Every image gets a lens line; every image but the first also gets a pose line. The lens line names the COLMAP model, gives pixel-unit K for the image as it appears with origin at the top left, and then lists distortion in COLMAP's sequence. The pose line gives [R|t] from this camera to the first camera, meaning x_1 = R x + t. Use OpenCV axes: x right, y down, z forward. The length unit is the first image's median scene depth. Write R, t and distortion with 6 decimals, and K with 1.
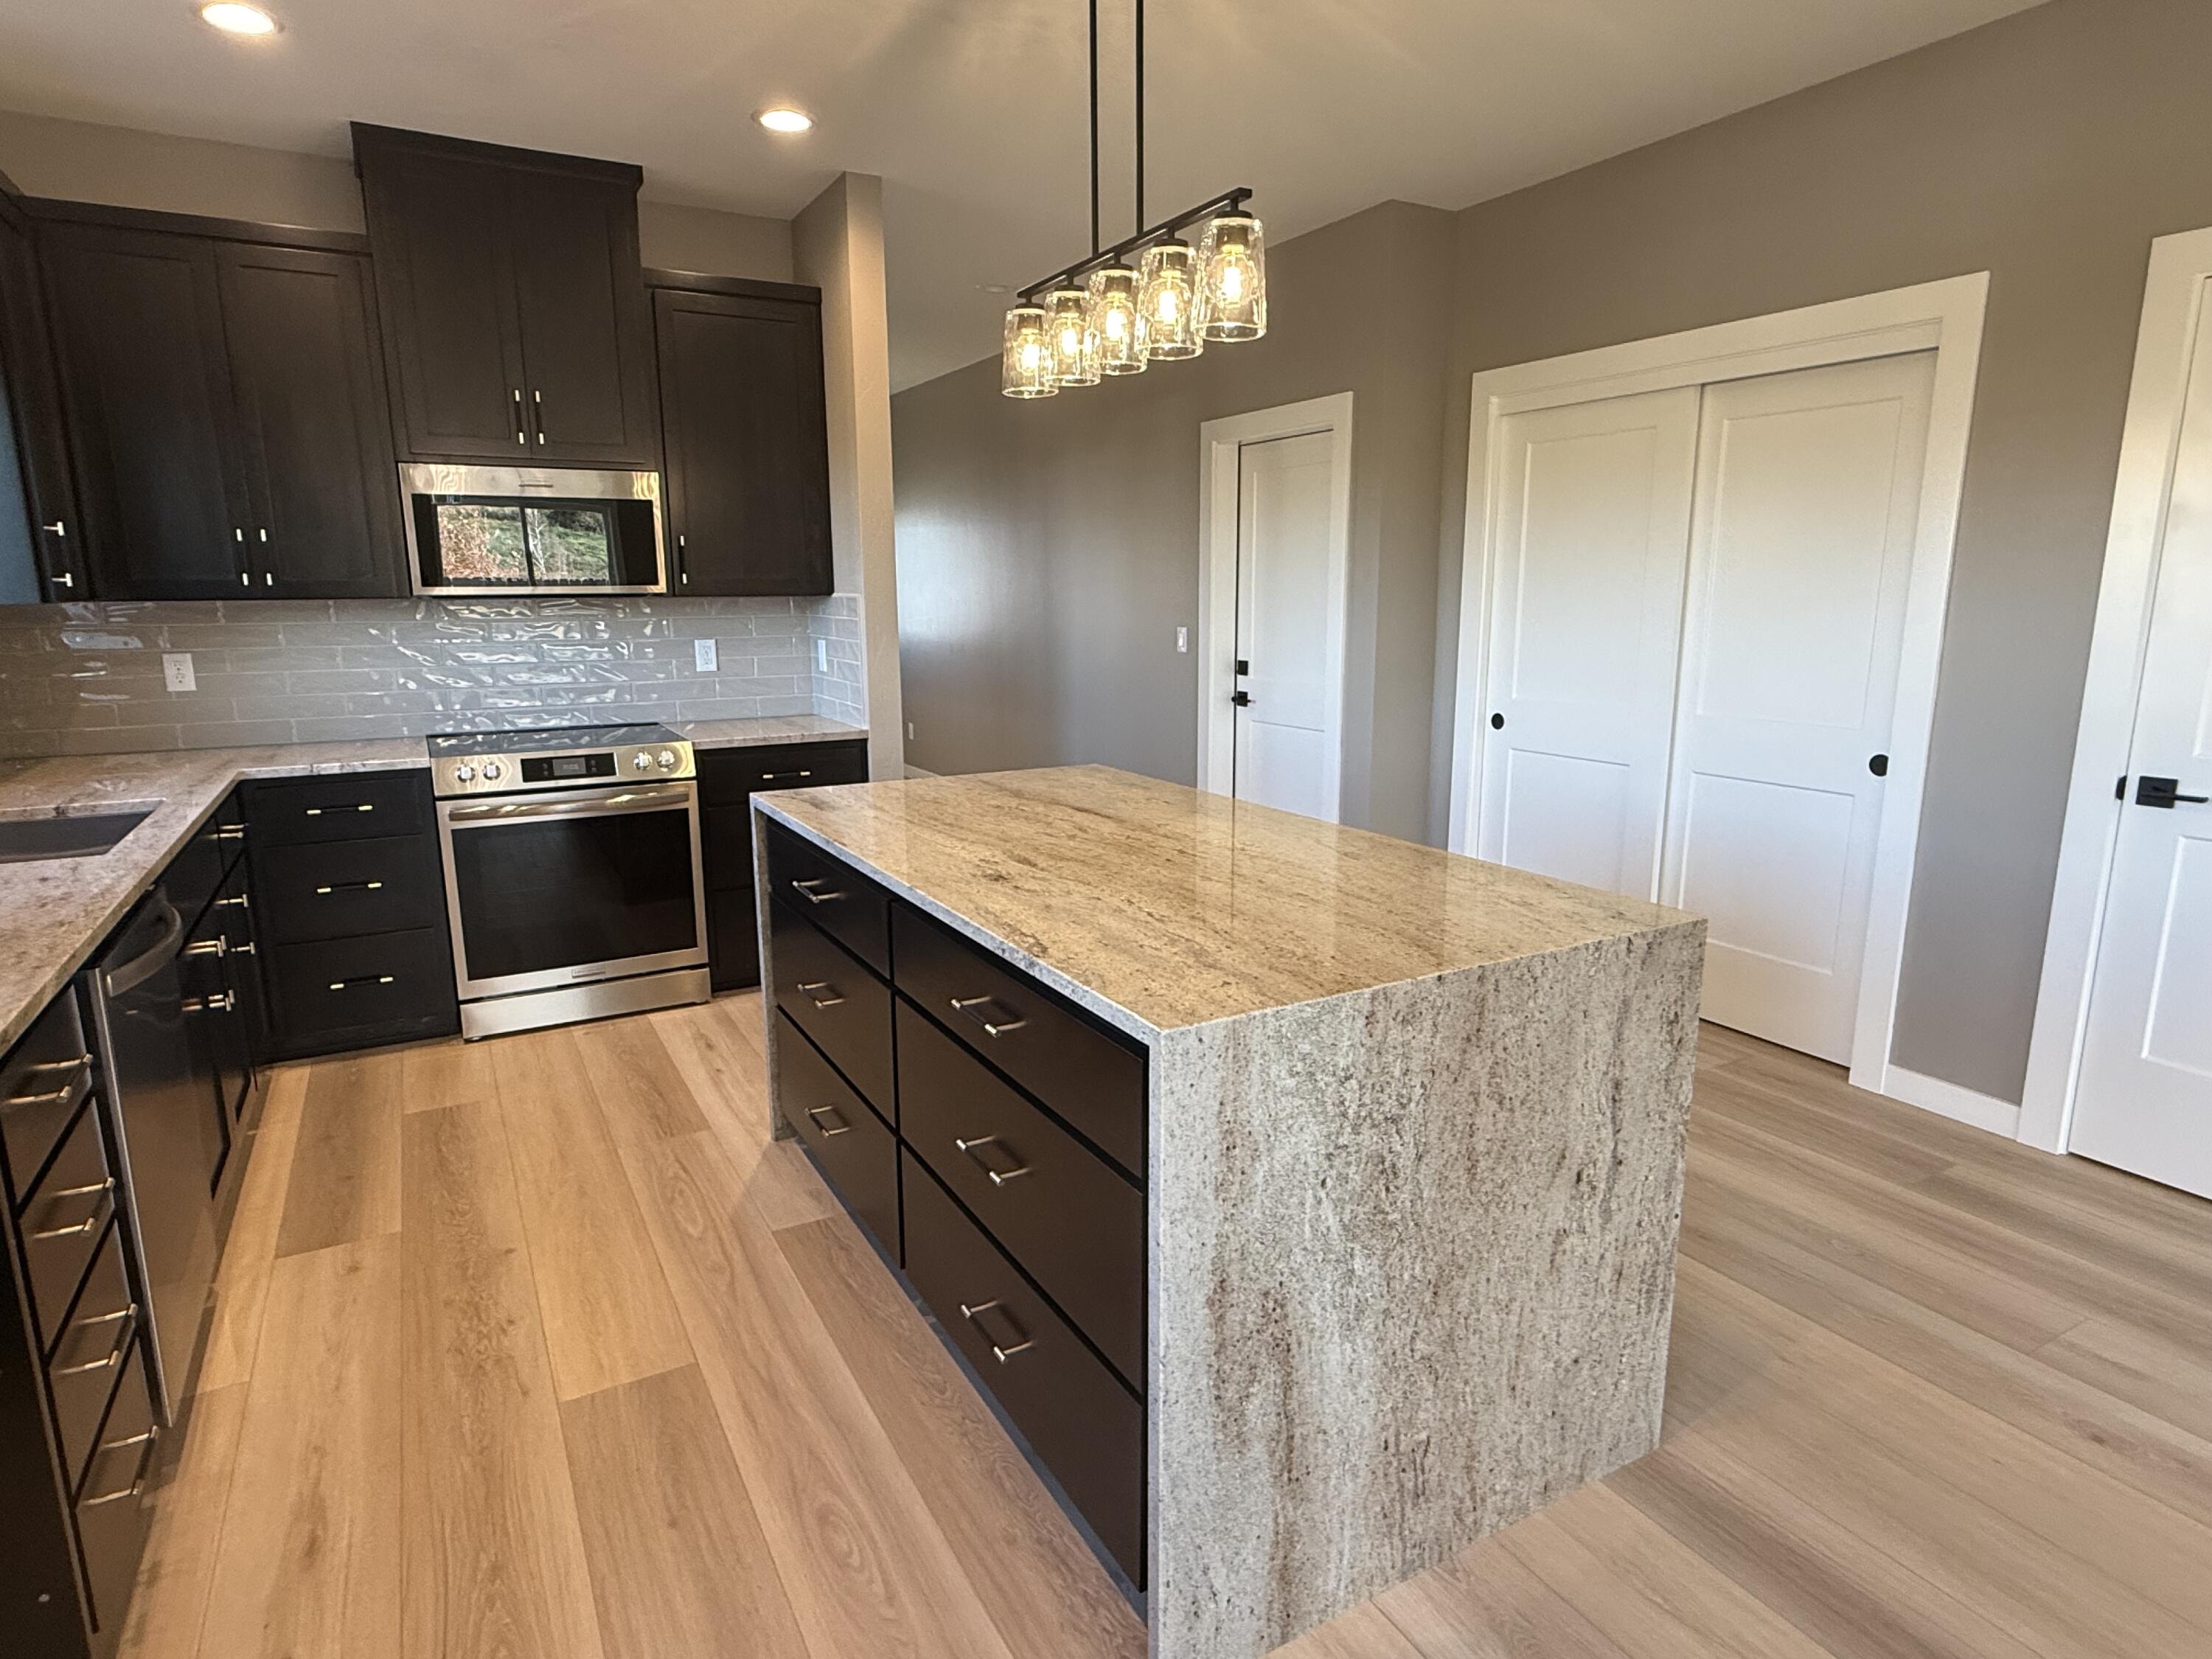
lens RADIAL K [[1231.7, 0, 1106.0], [0, 1231.7, 829.5], [0, 0, 1]] dist [0.000537, -0.000911]
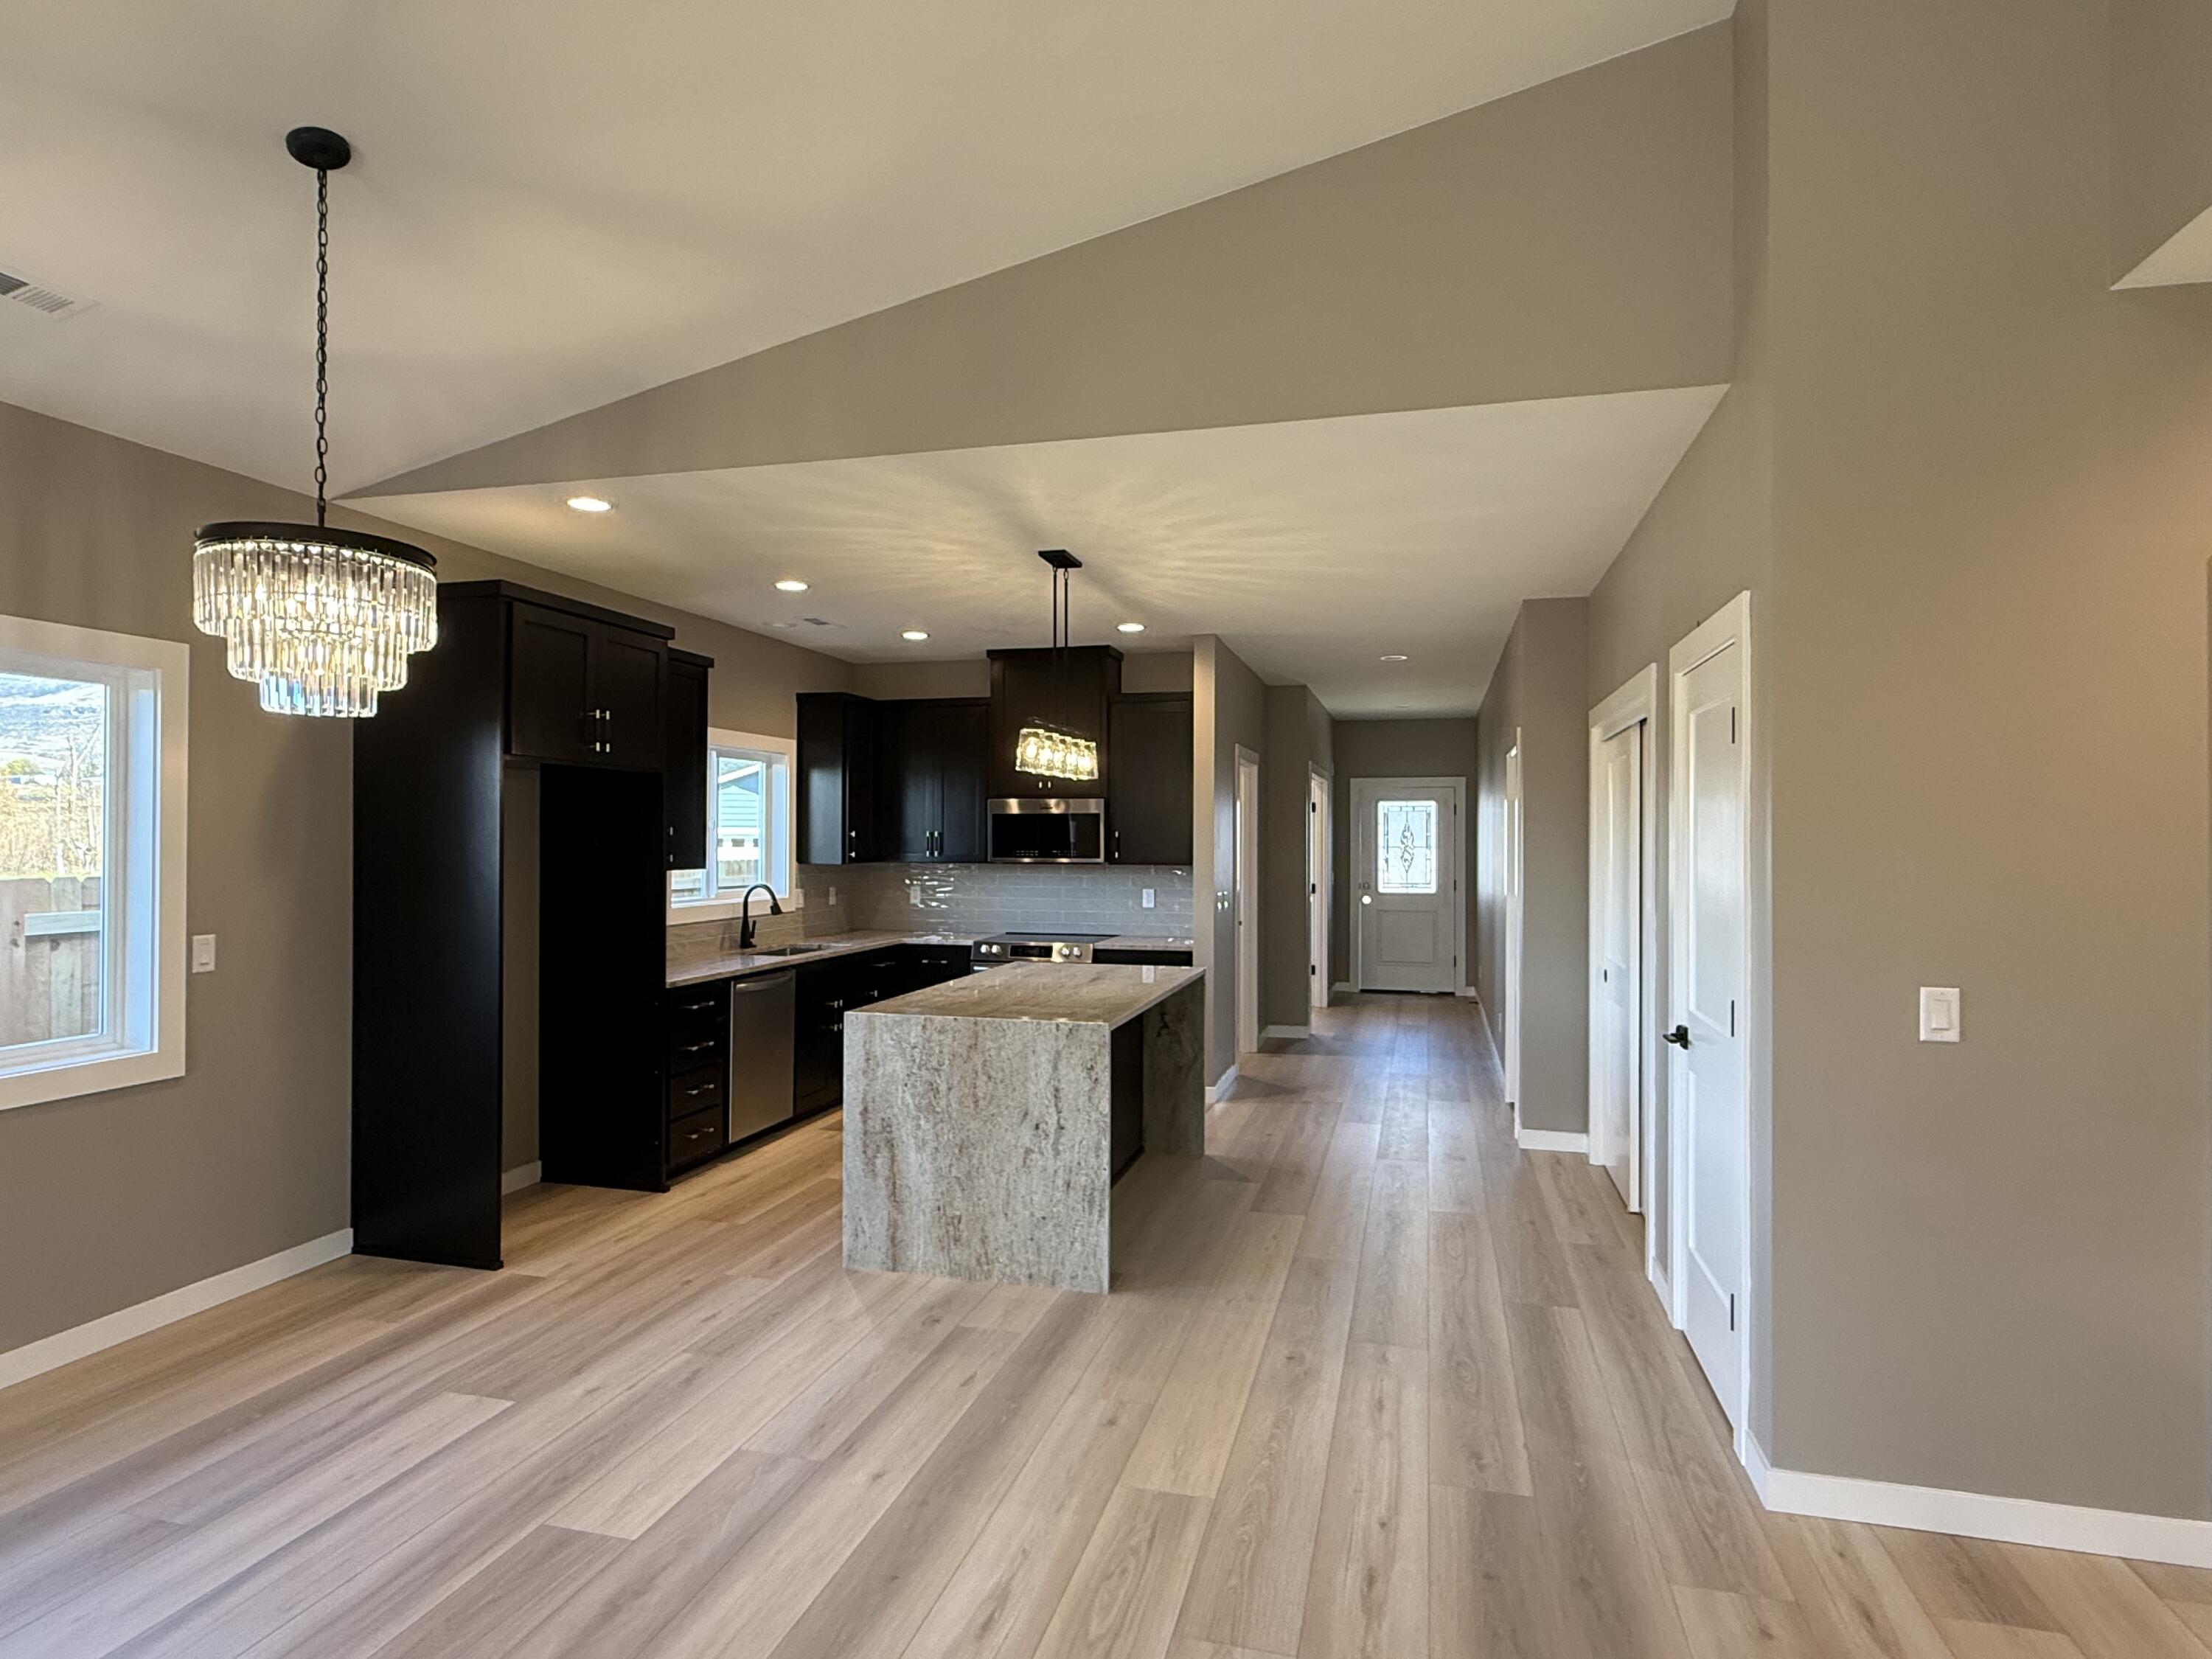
lens RADIAL K [[1231.7, 0, 1106.0], [0, 1231.7, 829.5], [0, 0, 1]] dist [0.000537, -0.000911]
pose [[0.719242, 0.003917, -0.694748, 2.260275], [-0.143861, 0.979151, -0.143412, 0.051232], [0.679702, 0.203095, 0.704811, -0.720645]]
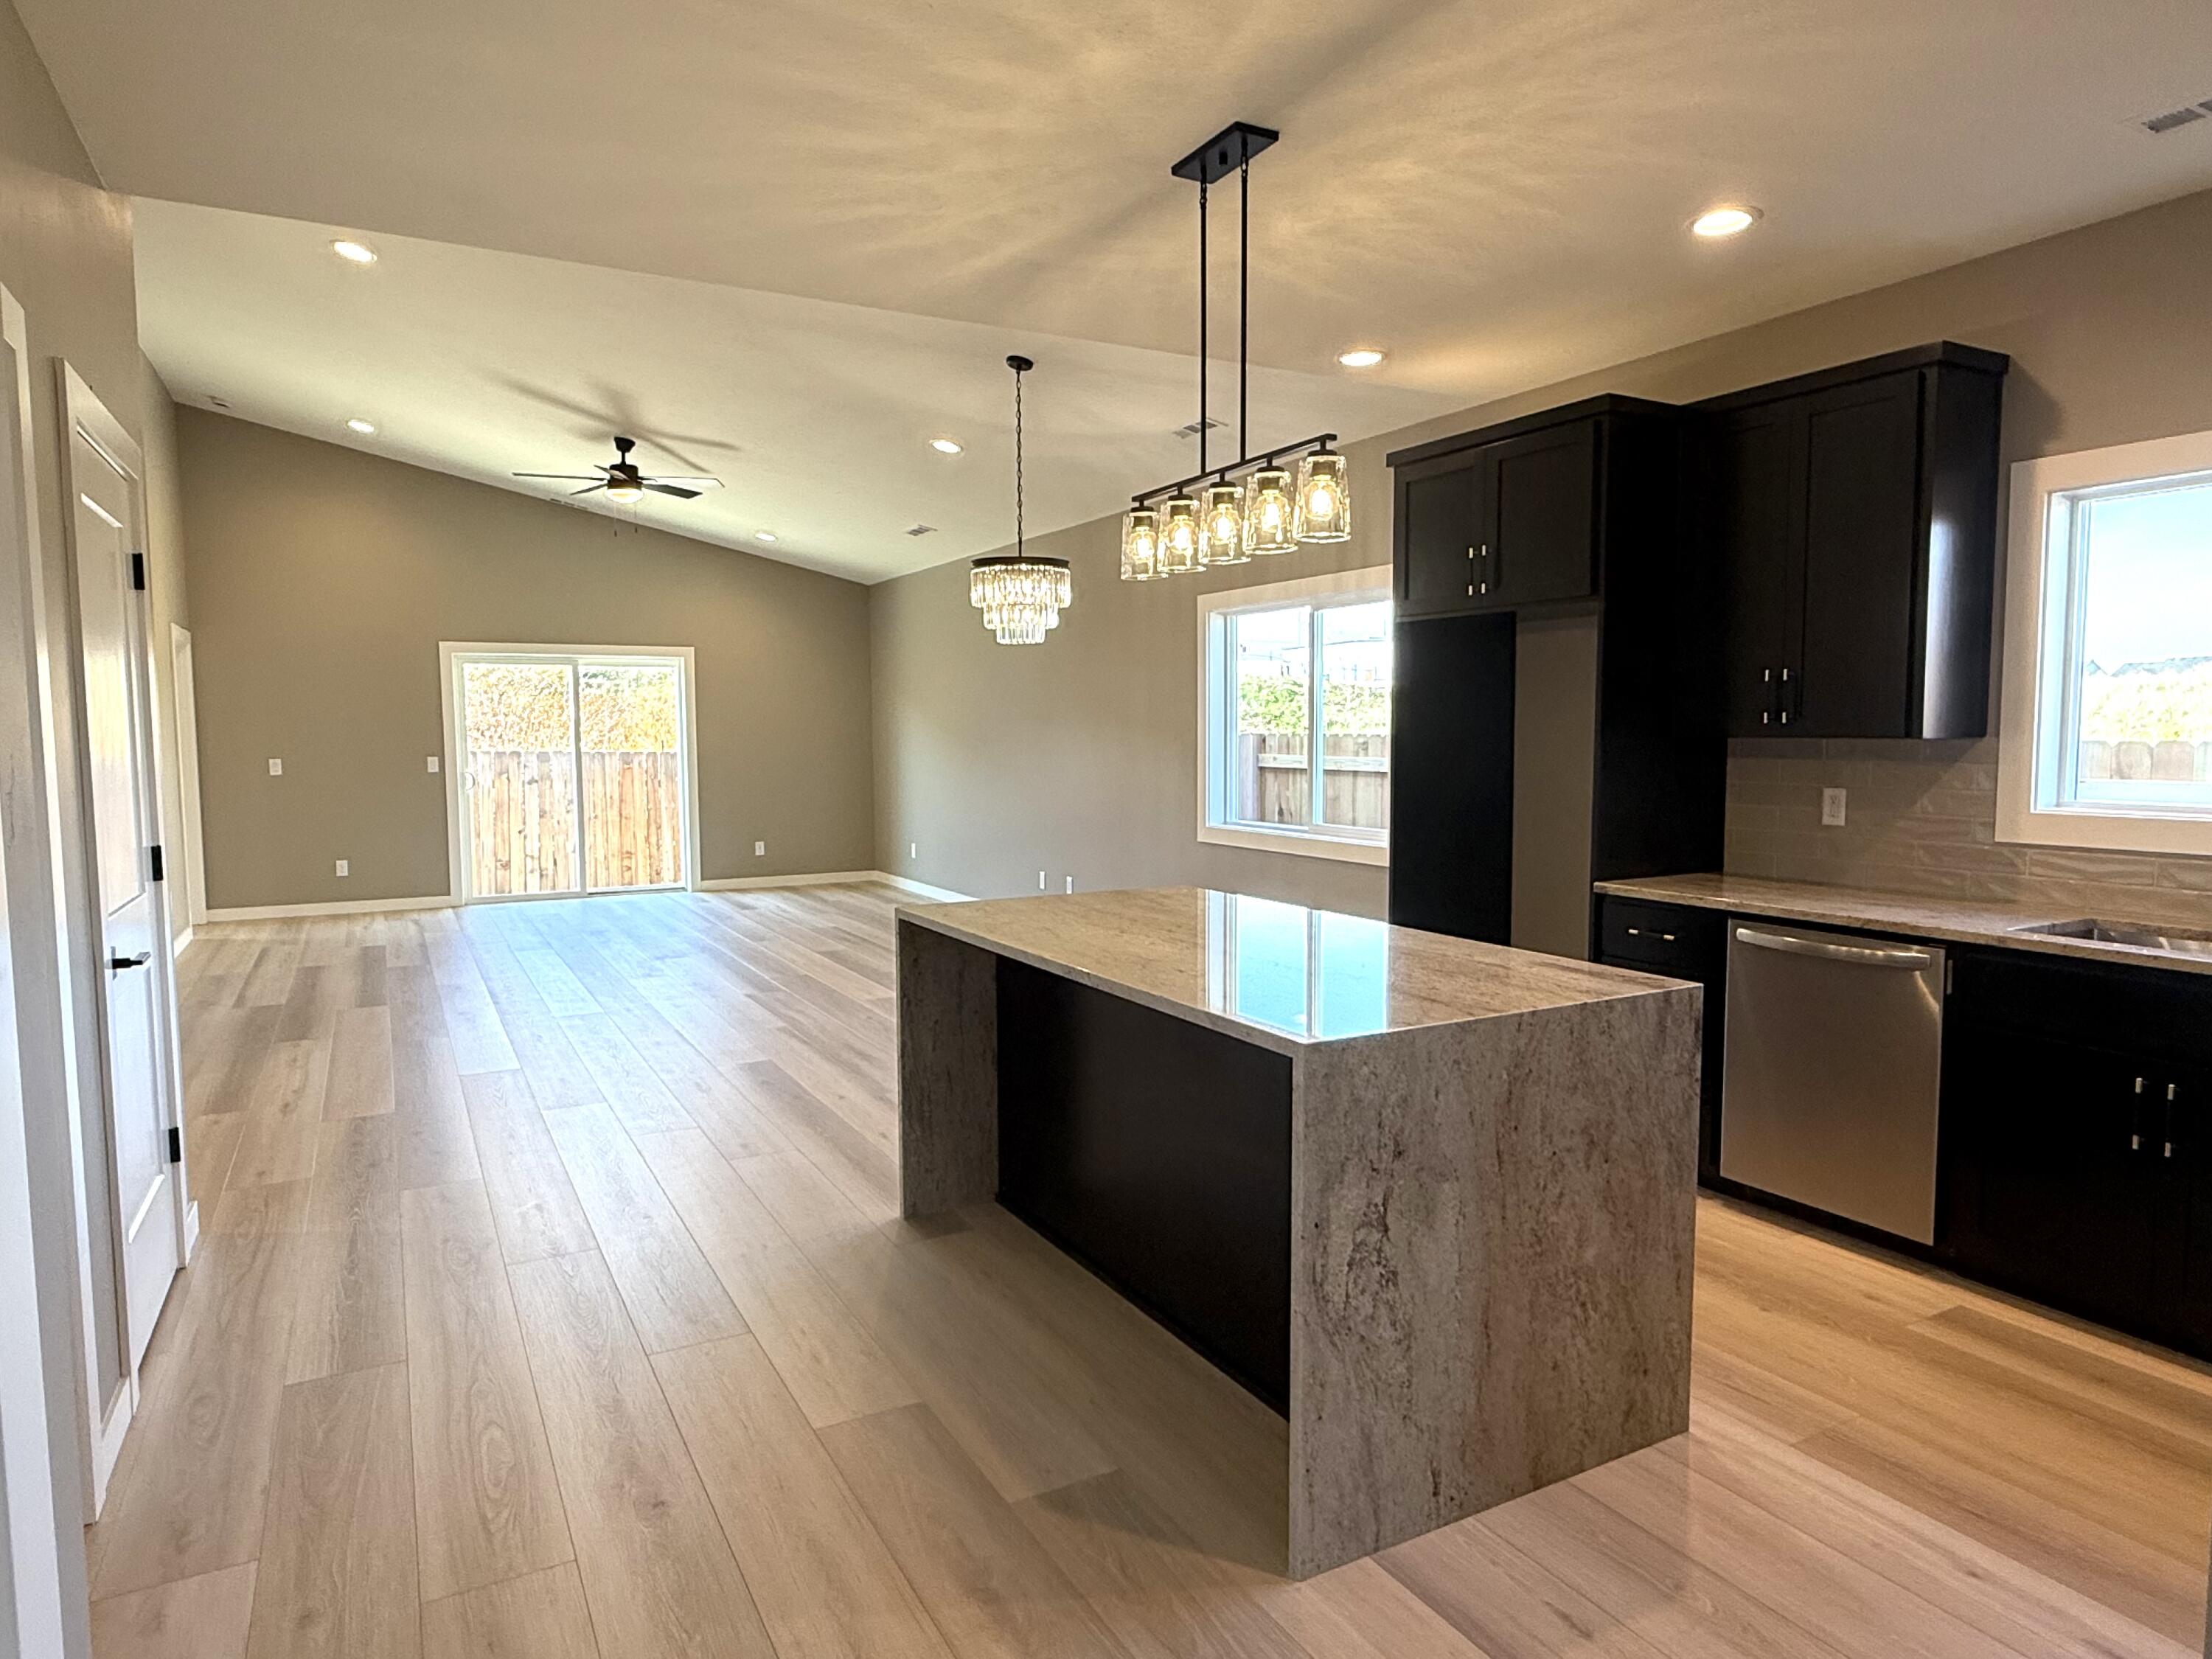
lens RADIAL K [[1326.0, 0, 1106.0], [0, 1326.0, 829.5], [0, 0, 1]] dist [-0.000566, 0.001425]
pose [[-0.999796, 0.015339, 0.013151, 0.140170], [0.018325, 0.962562, 0.270442, -0.662841], [-0.008510, 0.270627, -0.962647, 3.274364]]
